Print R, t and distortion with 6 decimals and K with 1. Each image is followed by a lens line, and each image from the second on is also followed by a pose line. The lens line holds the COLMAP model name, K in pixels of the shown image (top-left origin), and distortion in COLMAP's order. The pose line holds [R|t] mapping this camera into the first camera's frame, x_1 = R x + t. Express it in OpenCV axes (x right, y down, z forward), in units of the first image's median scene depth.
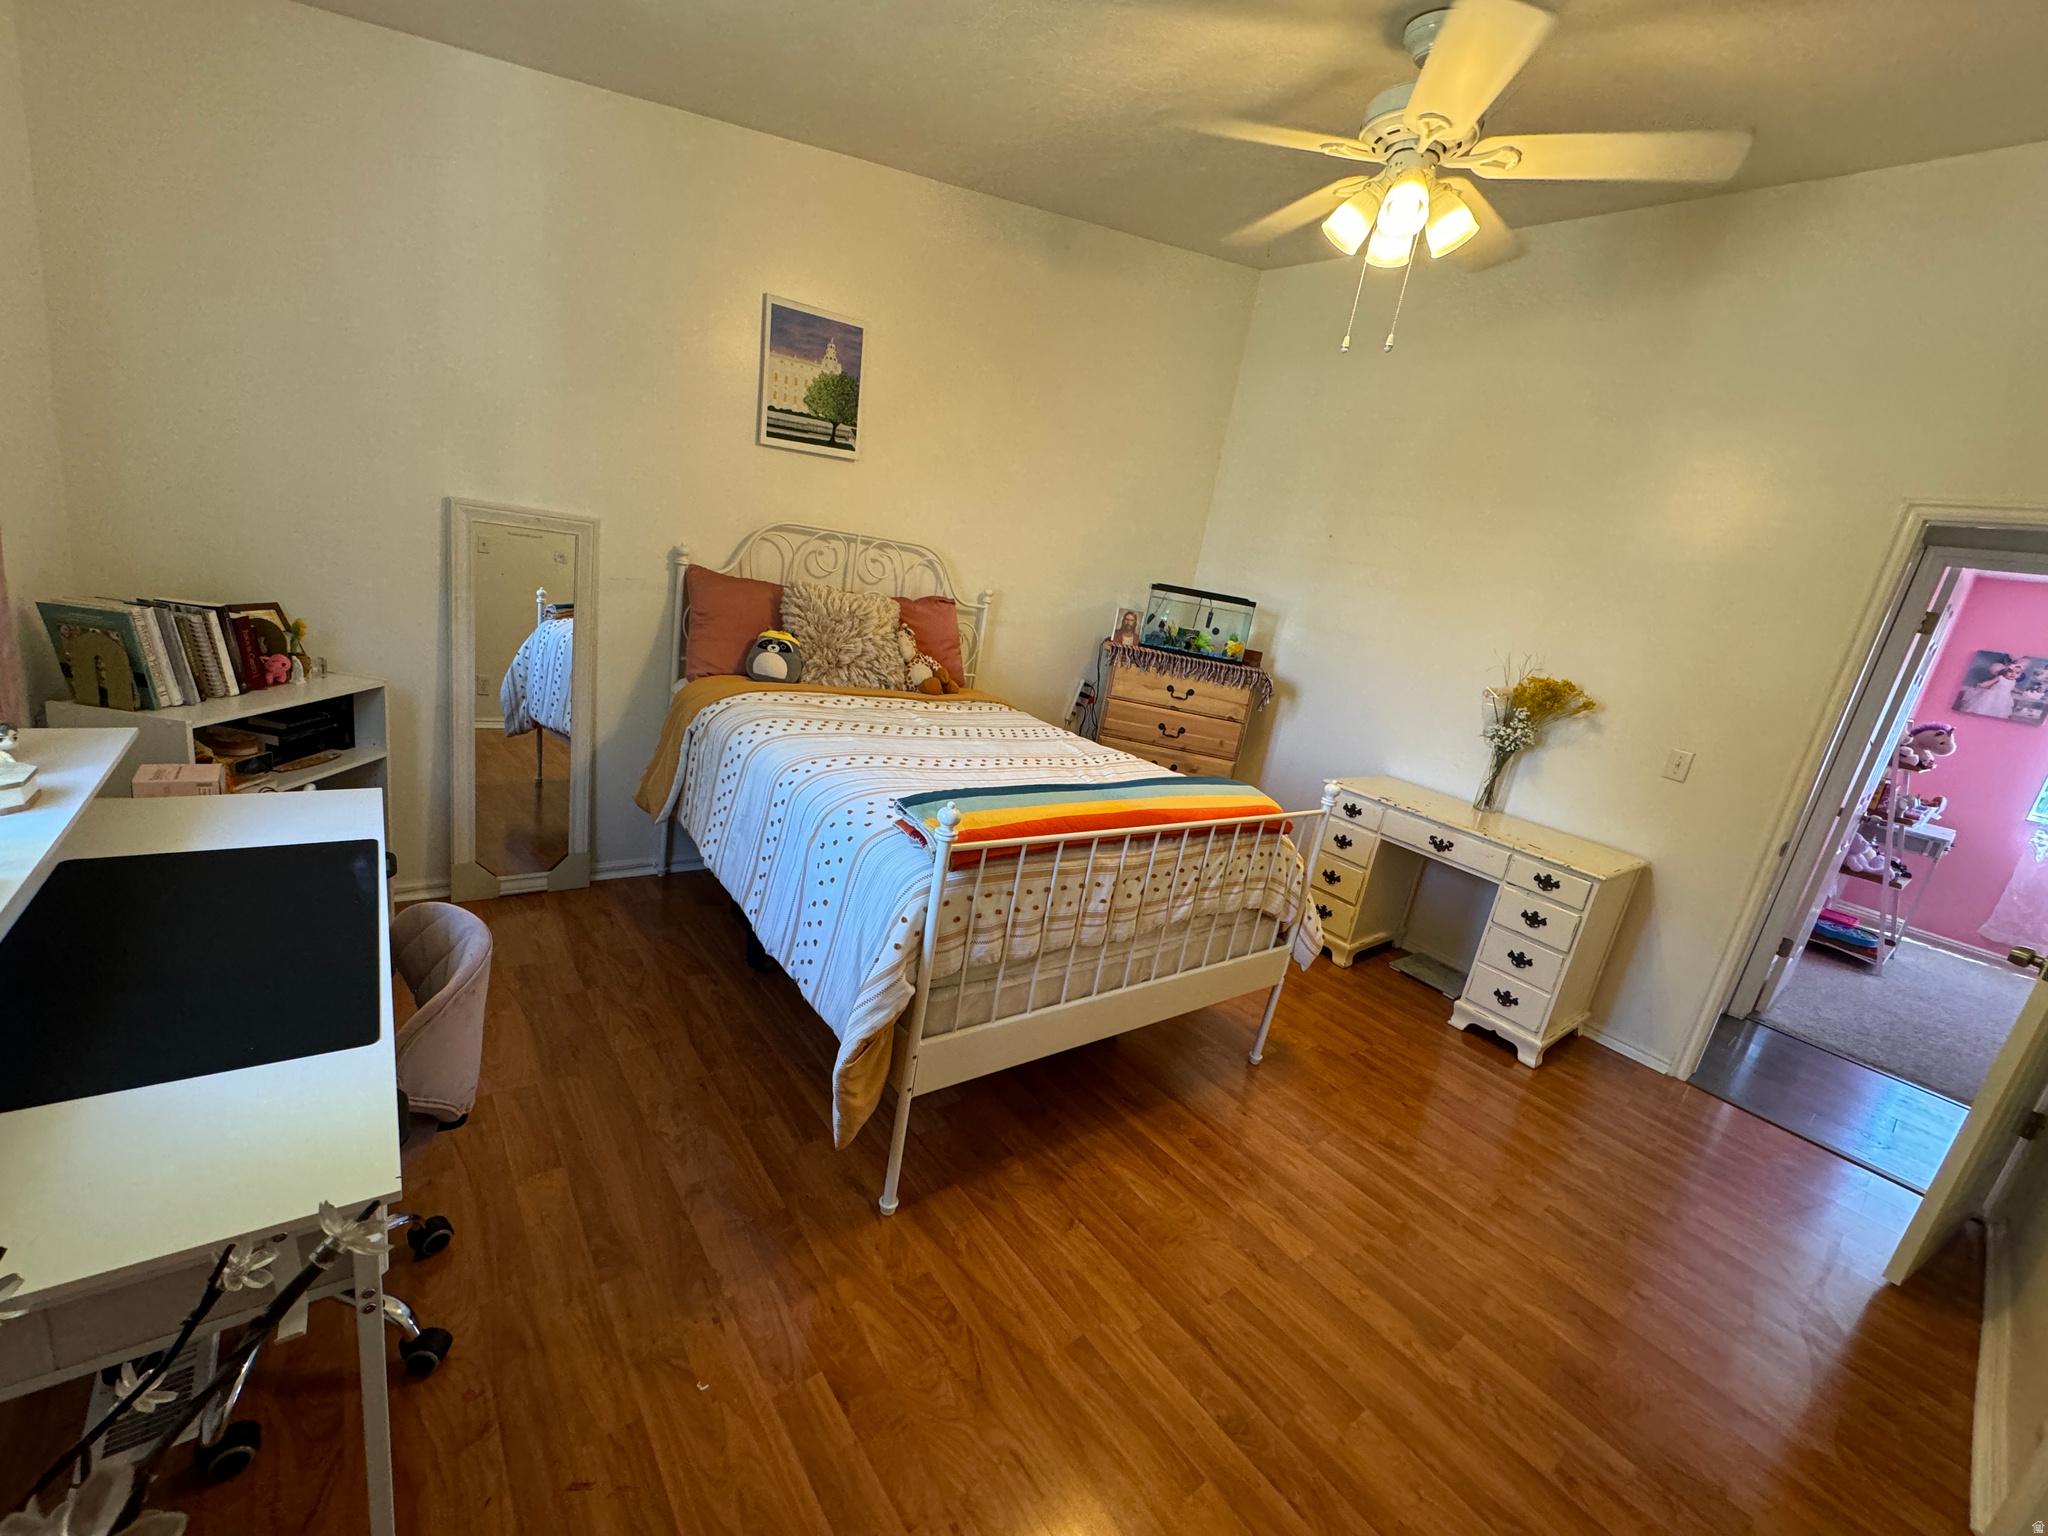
lens RADIAL K [[822.1, 0, 1029.2], [0, 822.1, 772.4], [0, 0, 1]] dist [-0.001608, 0.000173]
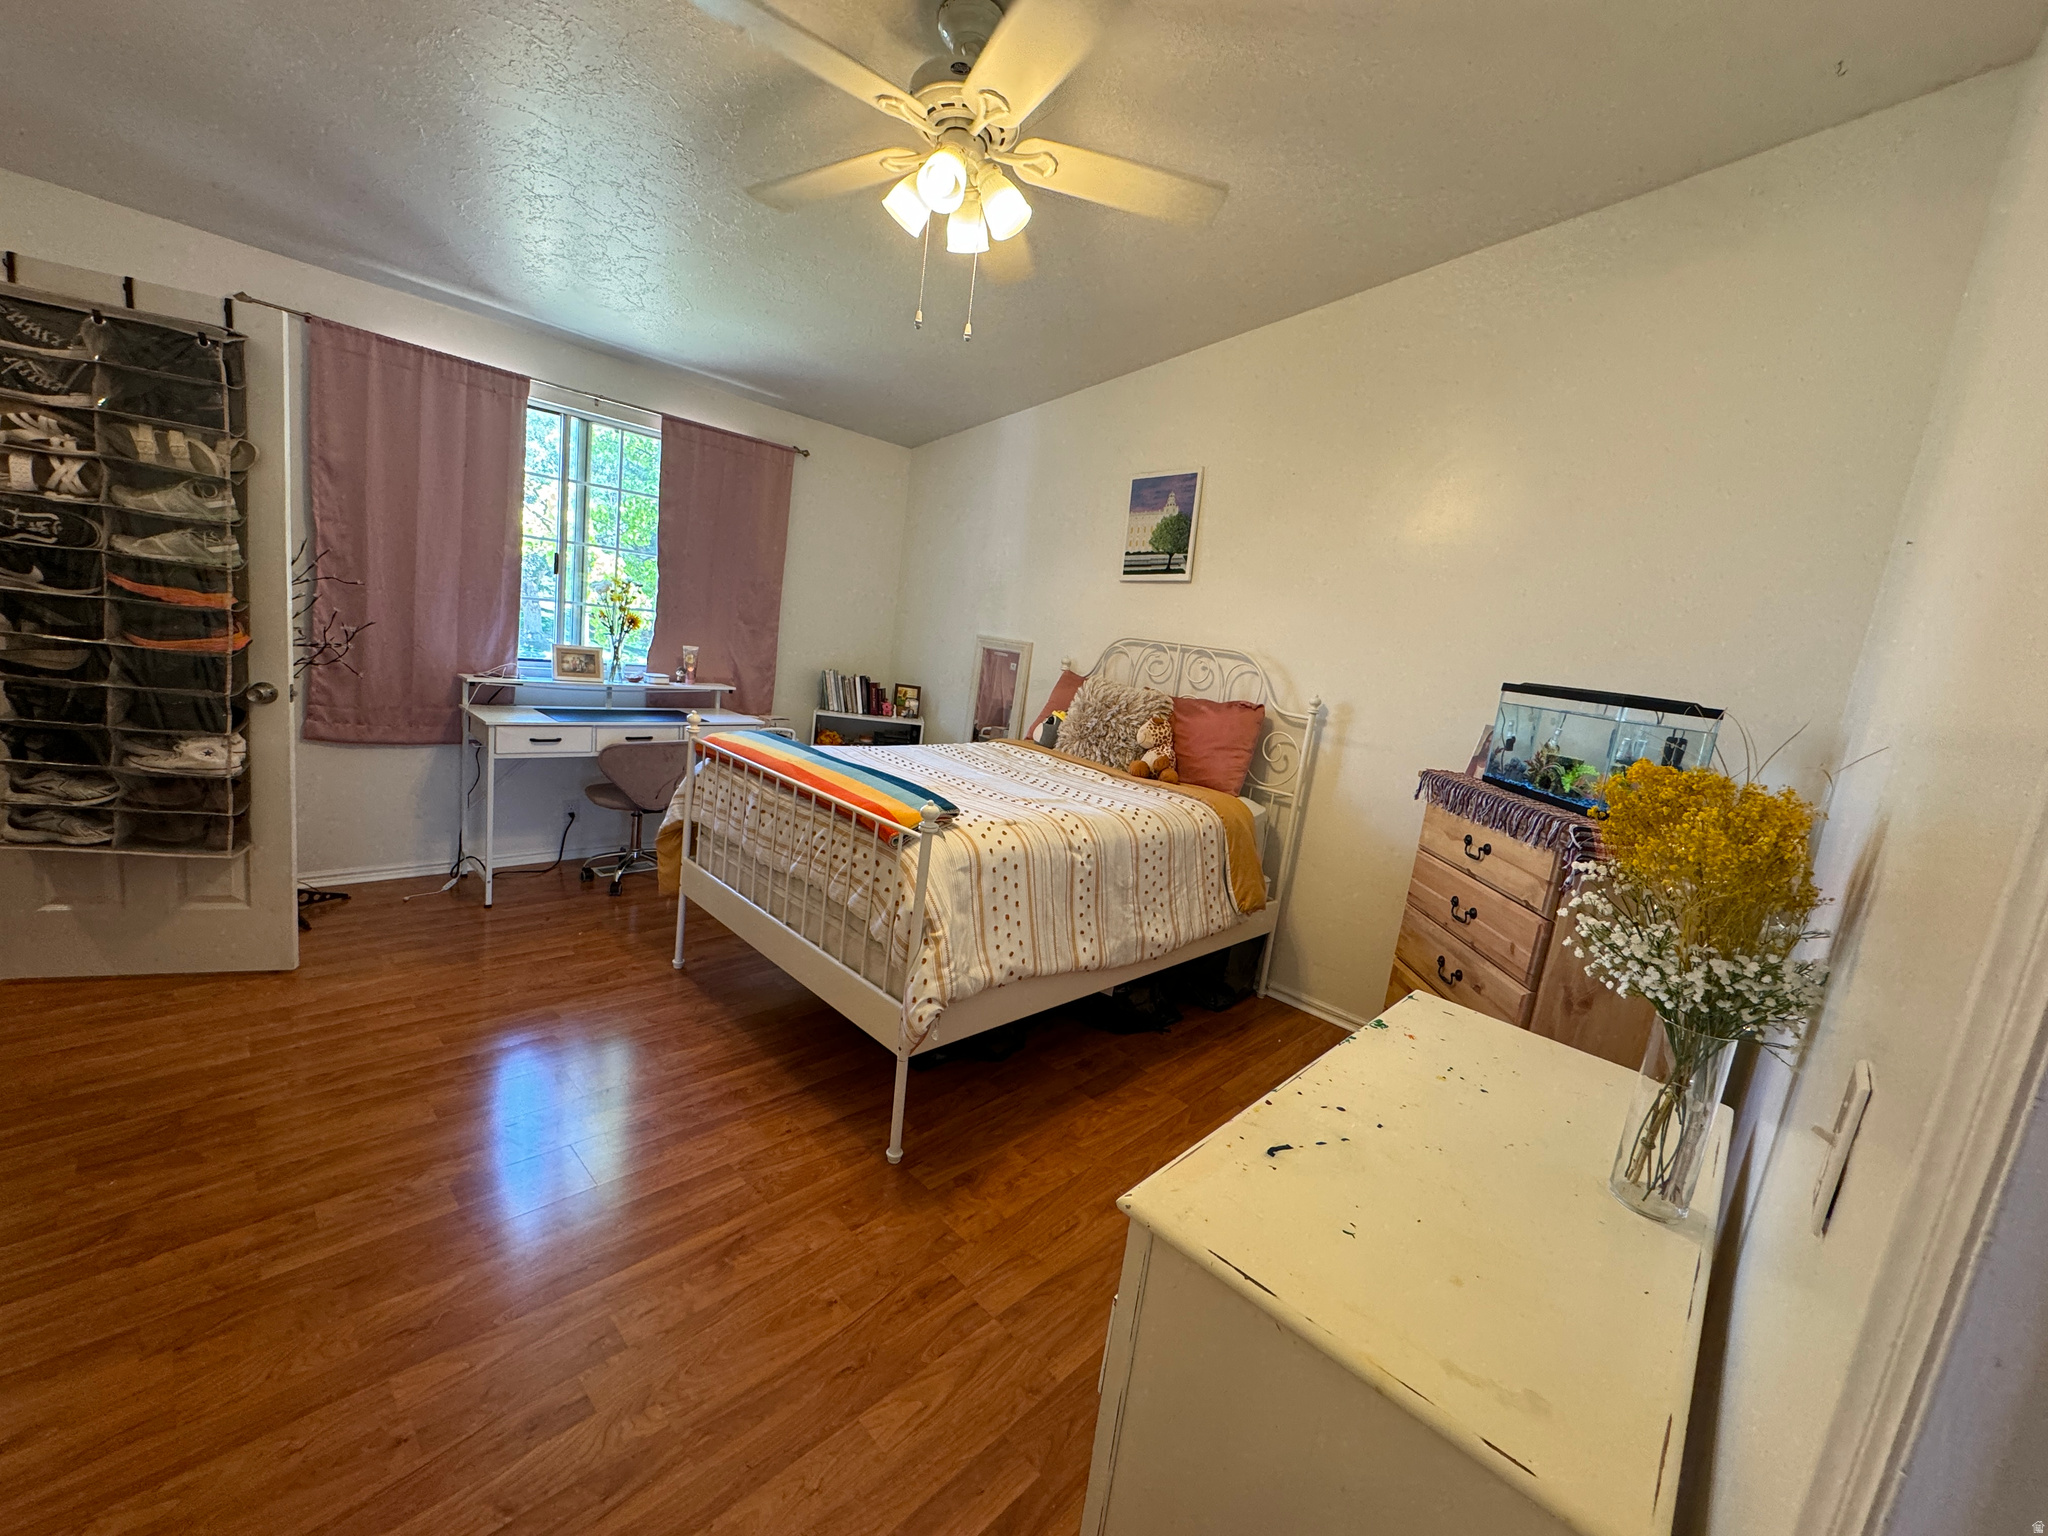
lens RADIAL K [[822.1, 0, 1014.5], [0, 822.1, 767.5], [0, 0, 1]] dist [-0.001608, 0.000173]
pose [[0.143944, 0.019513, -0.989393, 0.902238], [-0.351353, 0.935673, -0.032664, -0.017590], [0.925111, 0.352328, 0.141540, 0.722475]]
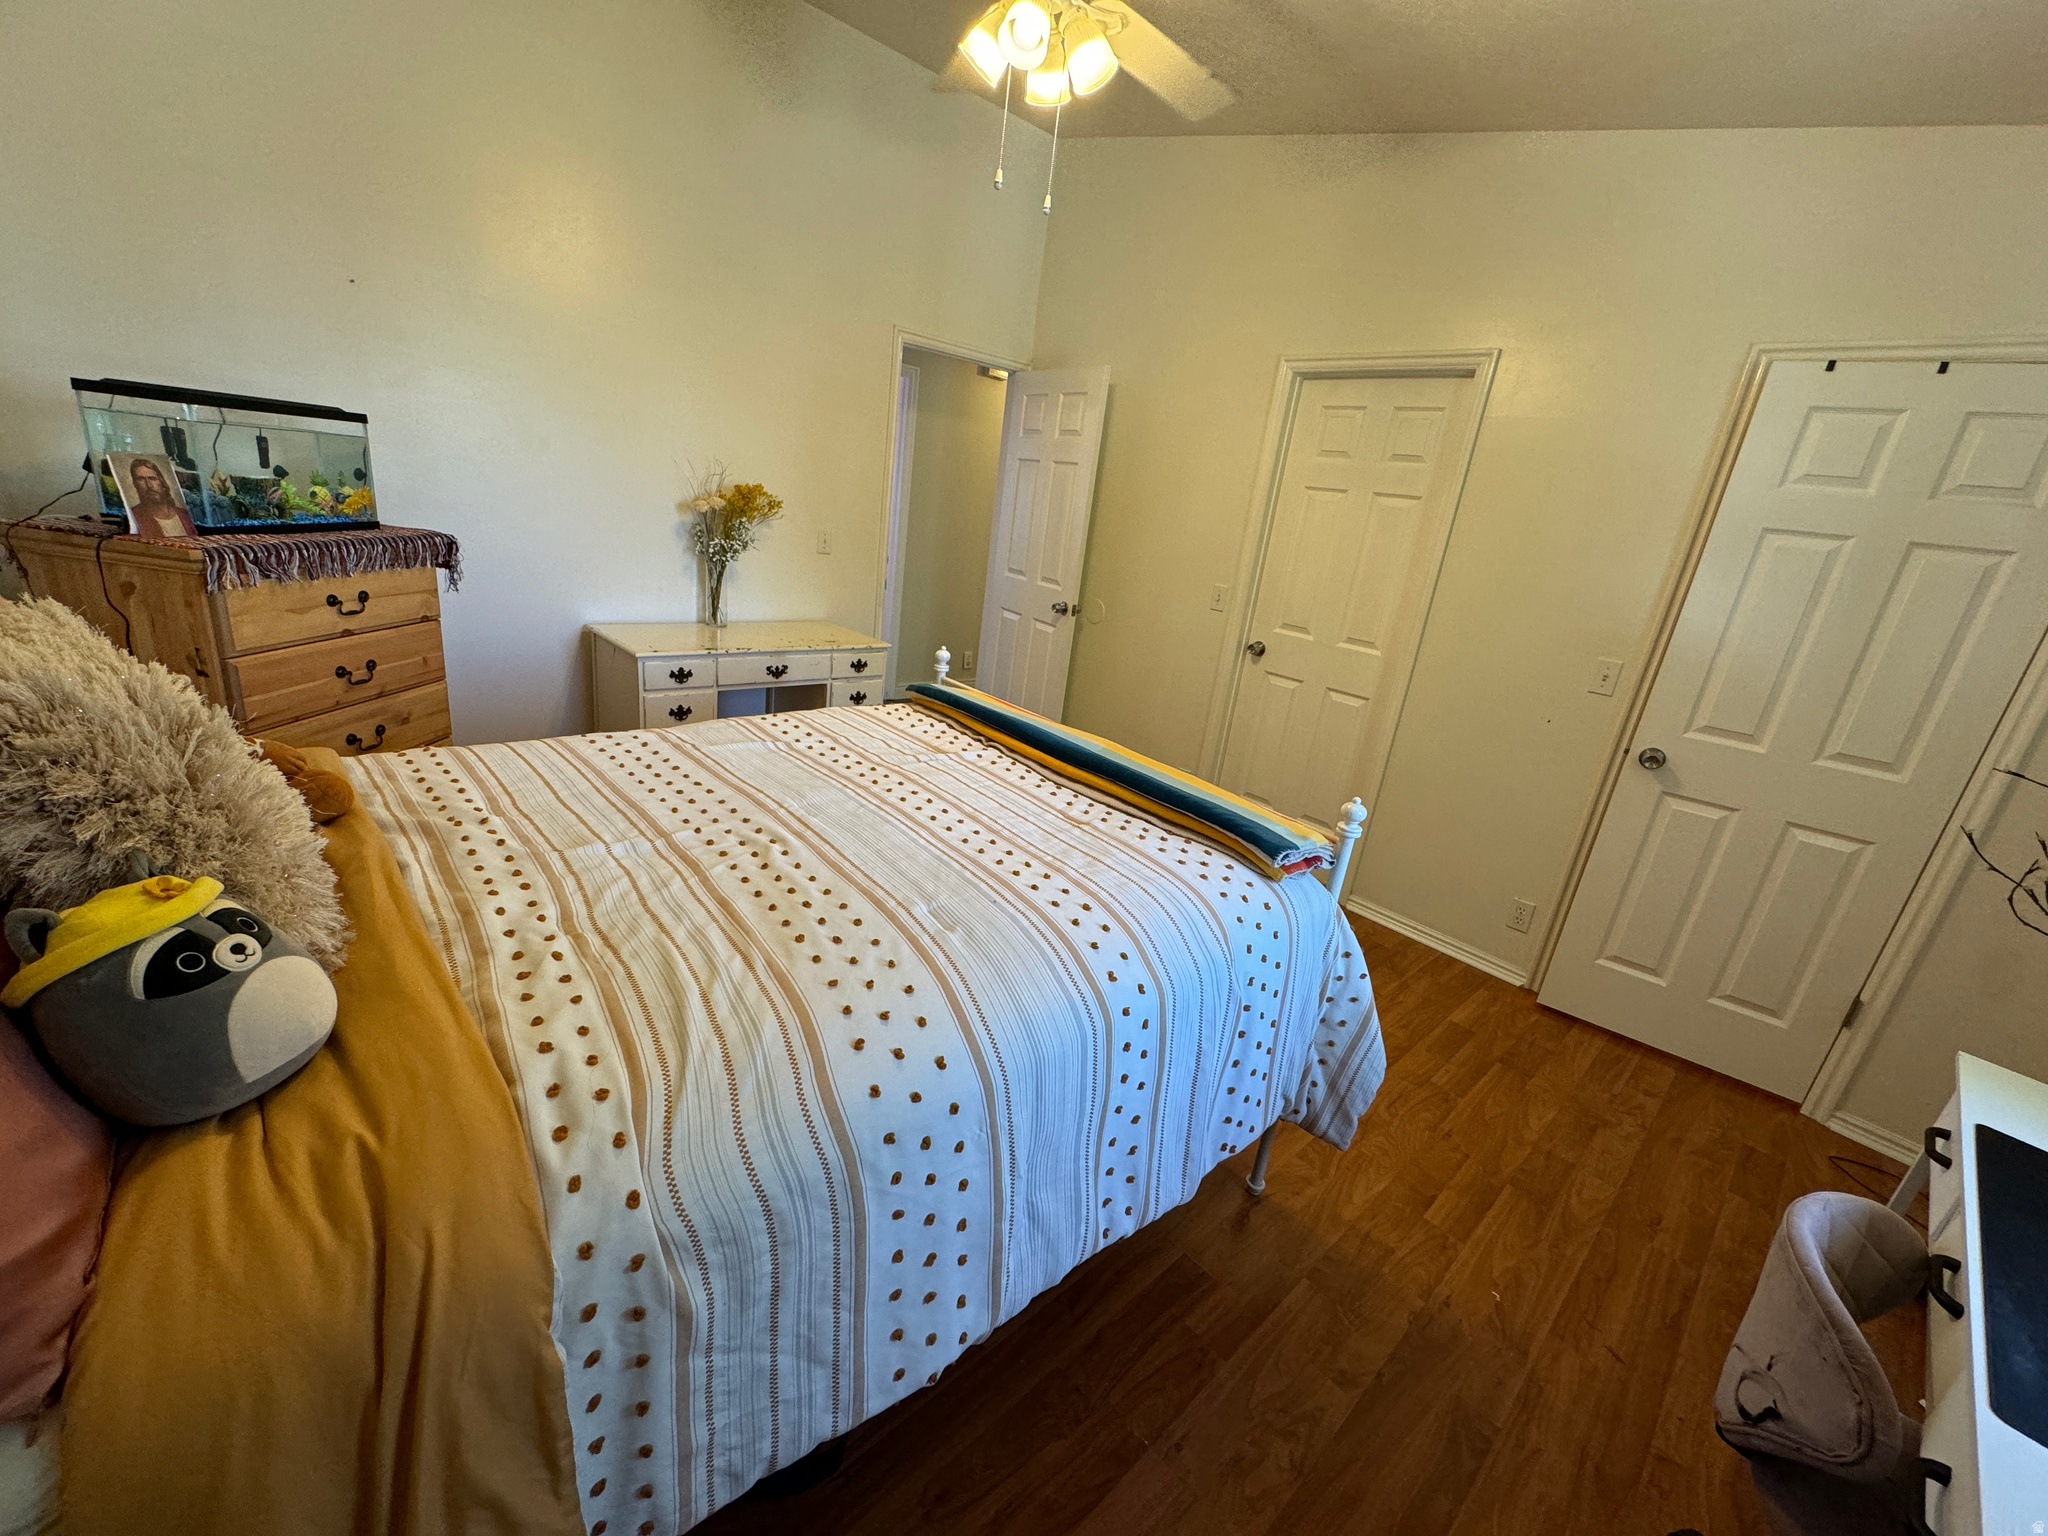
lens RADIAL K [[822.1, 0, 1033.4], [0, 822.1, 761.9], [0, 0, 1]] dist [-0.001608, 0.000173]
pose [[-0.052366, -0.465080, 0.883719, -0.467385], [0.134161, 0.873634, 0.467723, -0.247758], [-0.989575, 0.143053, 0.016646, 0.684883]]
